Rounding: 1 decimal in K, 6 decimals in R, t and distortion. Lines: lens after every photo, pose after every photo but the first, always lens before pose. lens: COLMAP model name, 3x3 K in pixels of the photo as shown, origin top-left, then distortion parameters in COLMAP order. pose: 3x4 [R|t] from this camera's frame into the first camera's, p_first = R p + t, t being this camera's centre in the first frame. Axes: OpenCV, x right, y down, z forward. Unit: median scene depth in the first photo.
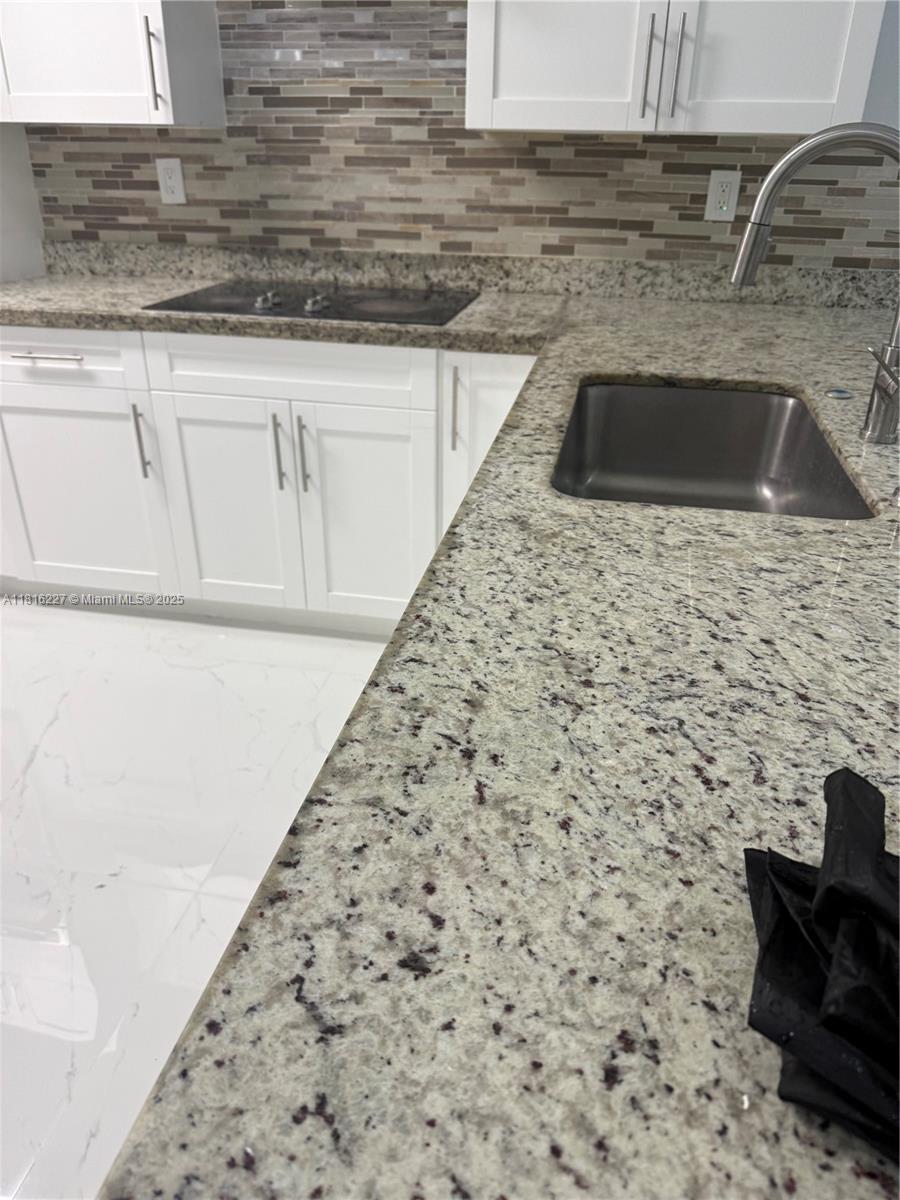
lens RADIAL K [[846.4, 0, 451.1], [0, 846.4, 595.2], [0, 0, 1]] dist [0.003498, -0.004601]
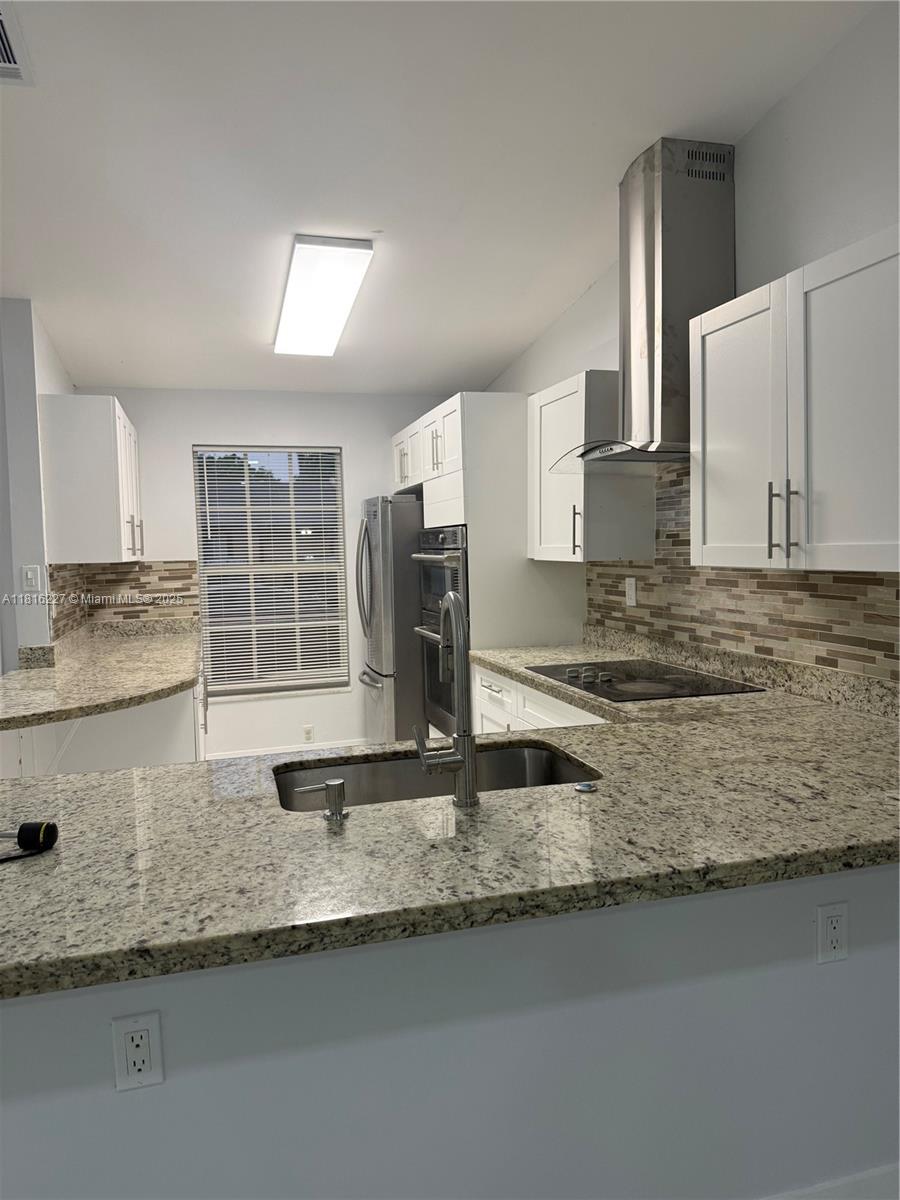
lens RADIAL K [[846.4, 0, 453.5], [0, 846.4, 606.6], [0, 0, 1]] dist [0.003498, -0.004601]
pose [[0.467623, 0.041284, -0.882963, 0.823164], [-0.381863, 0.910321, -0.159674, -0.123670], [0.797188, 0.411838, 0.441452, 0.137140]]
